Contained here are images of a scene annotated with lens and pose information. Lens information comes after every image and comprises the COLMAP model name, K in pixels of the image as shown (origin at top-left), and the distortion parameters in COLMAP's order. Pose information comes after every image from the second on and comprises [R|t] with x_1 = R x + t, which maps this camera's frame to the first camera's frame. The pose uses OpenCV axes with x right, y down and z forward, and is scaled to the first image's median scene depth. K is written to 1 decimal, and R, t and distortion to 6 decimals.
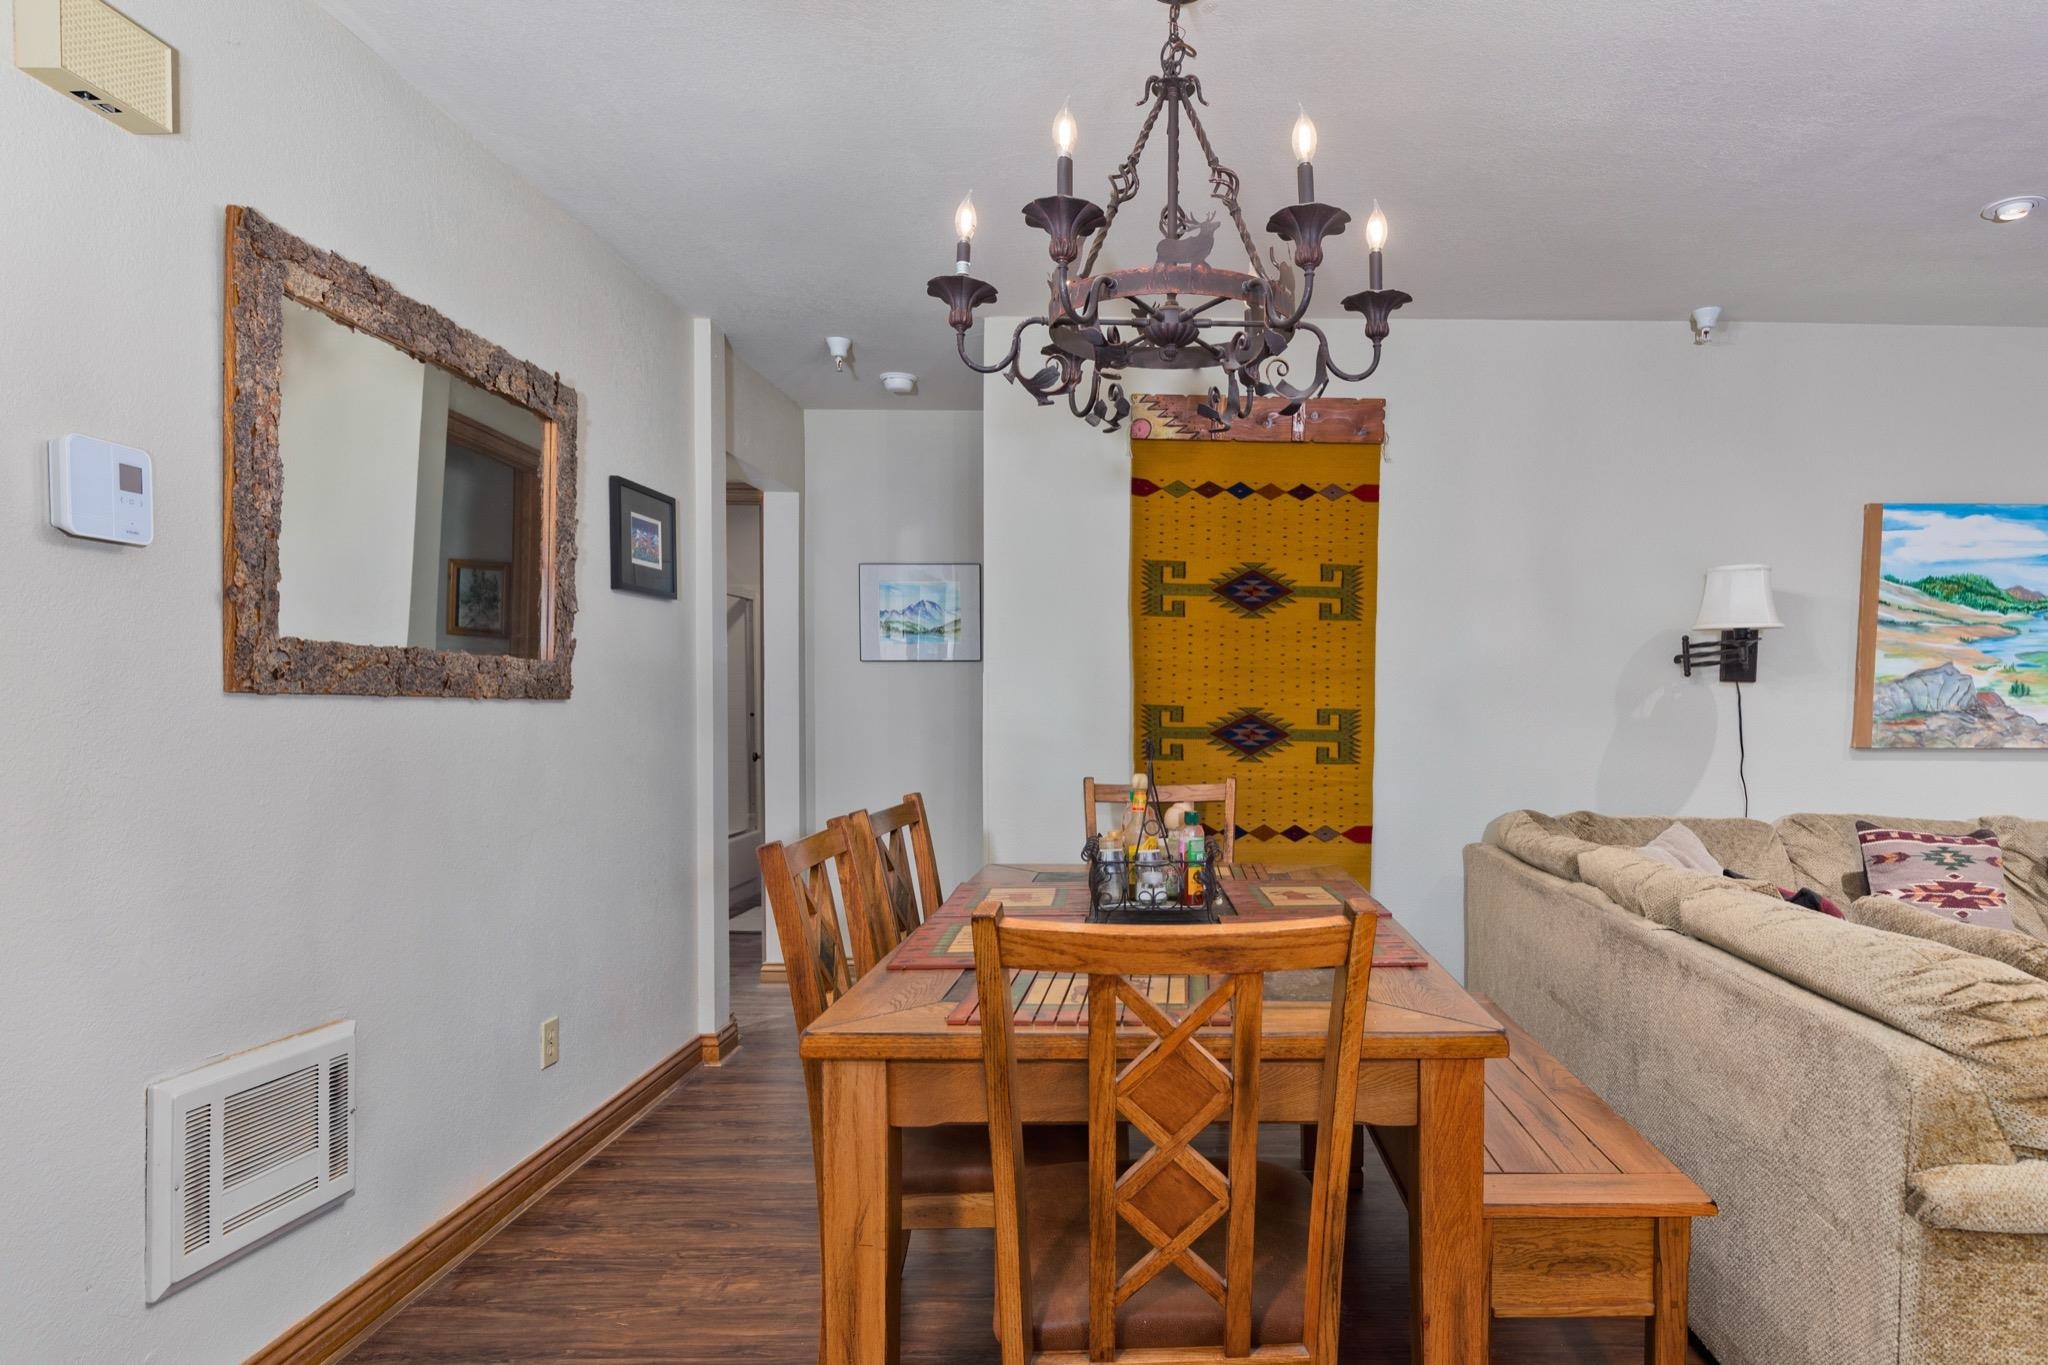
lens RADIAL K [[1159.0, 0, 1172.3], [0, 1159.0, 762.2], [0, 0, 1]] dist [-0.001614, -0.000747]
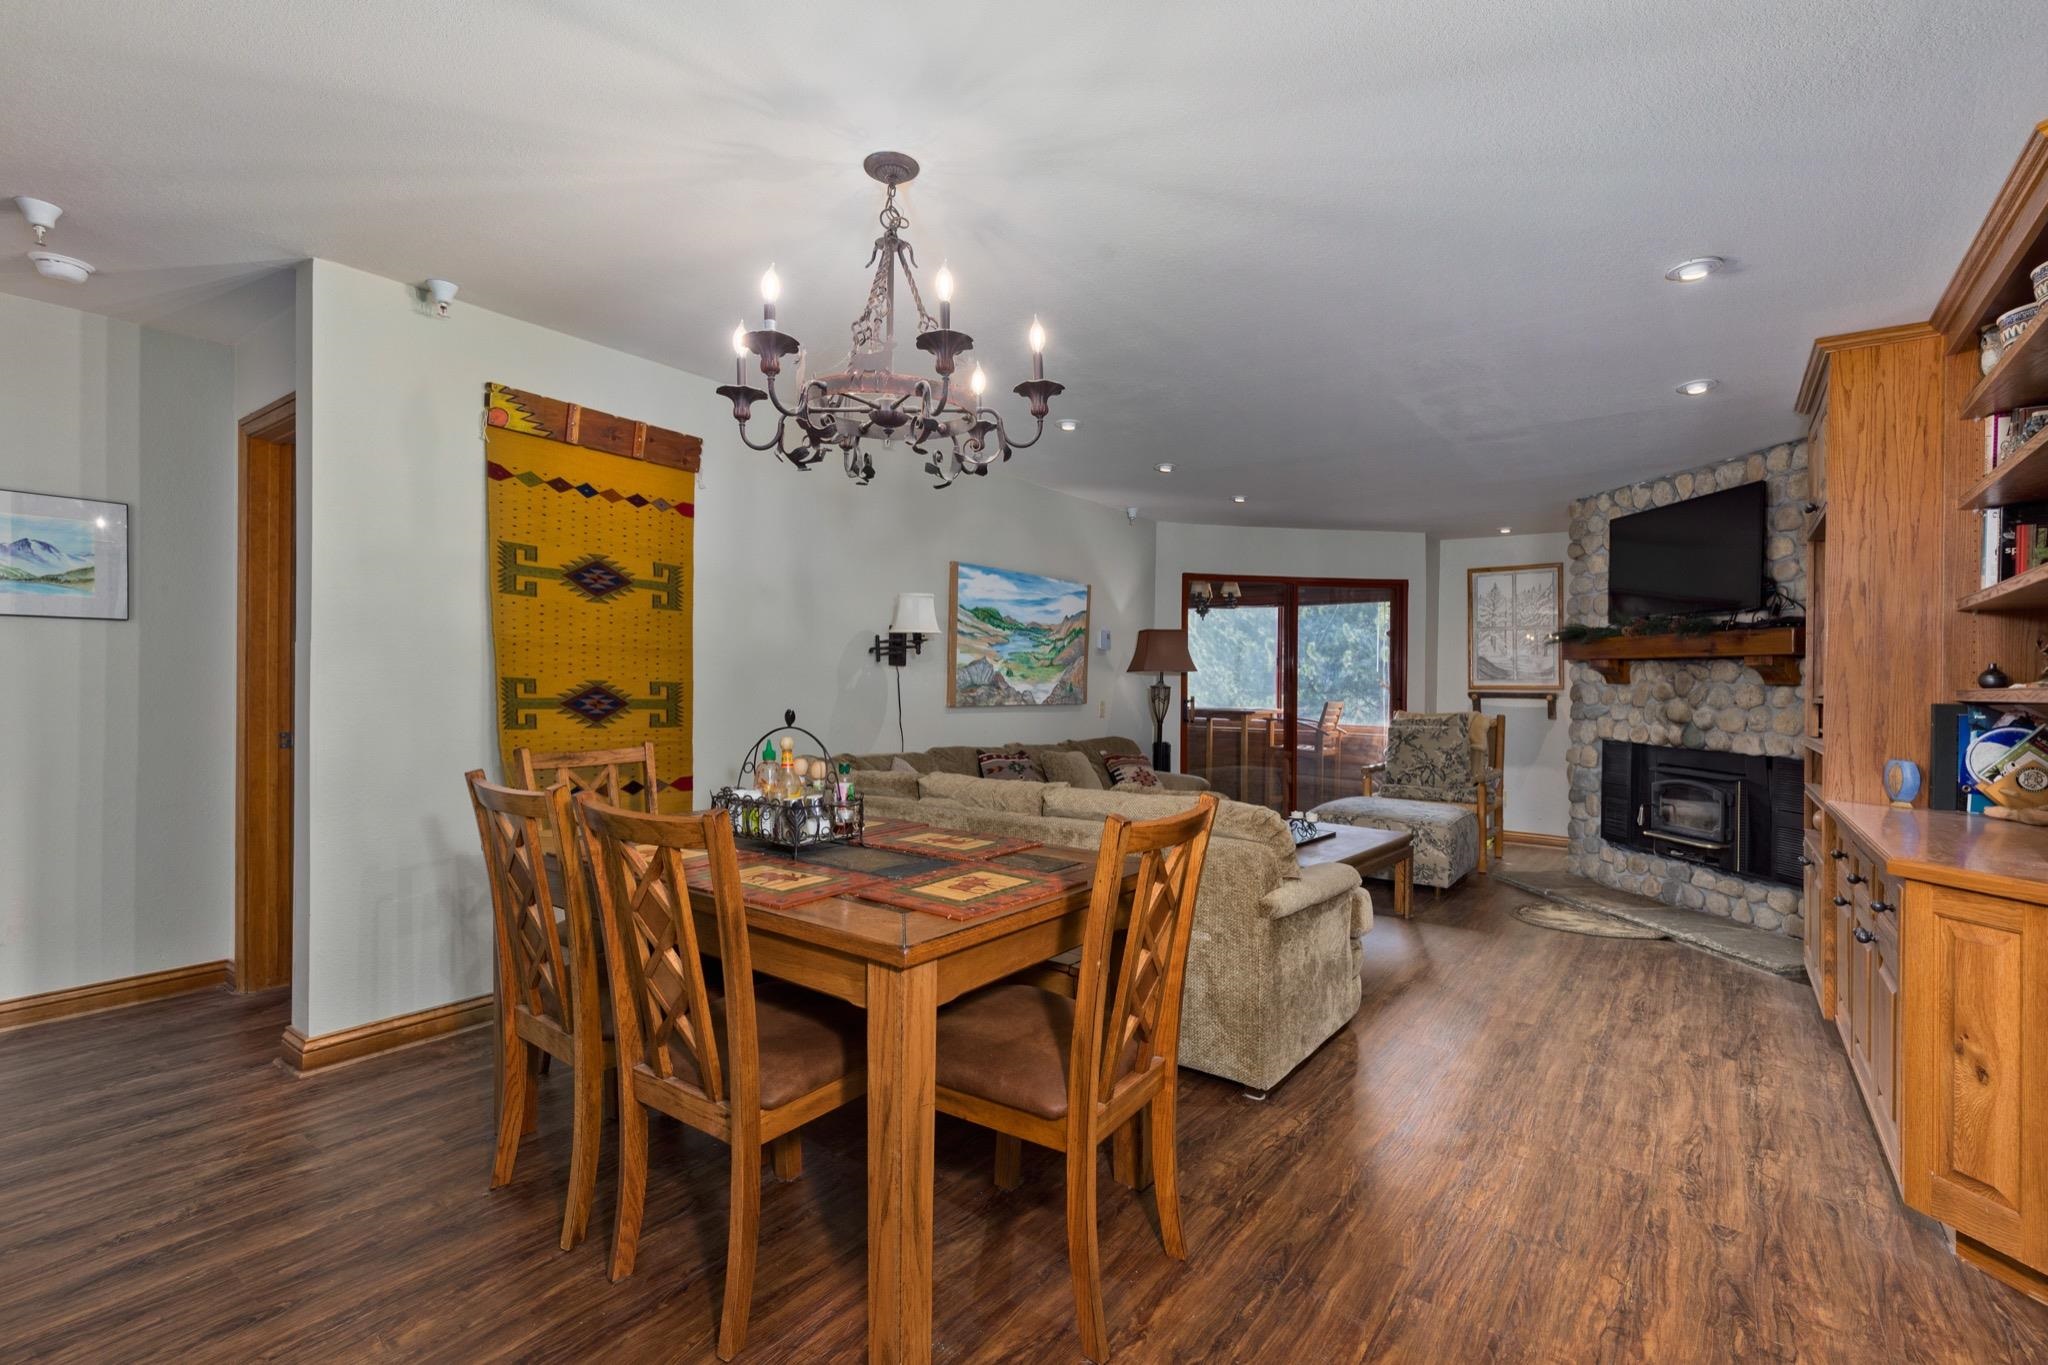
lens RADIAL K [[922.1, 0, 1017.1], [0, 922.1, 699.6], [0, 0, 1]] dist [0.001450, -0.000065]
pose [[0.606355, -0.011372, 0.795113, -0.408346], [0.028824, 0.999555, -0.007685, -0.009509], [-0.794672, 0.027578, 0.606413, 0.118946]]
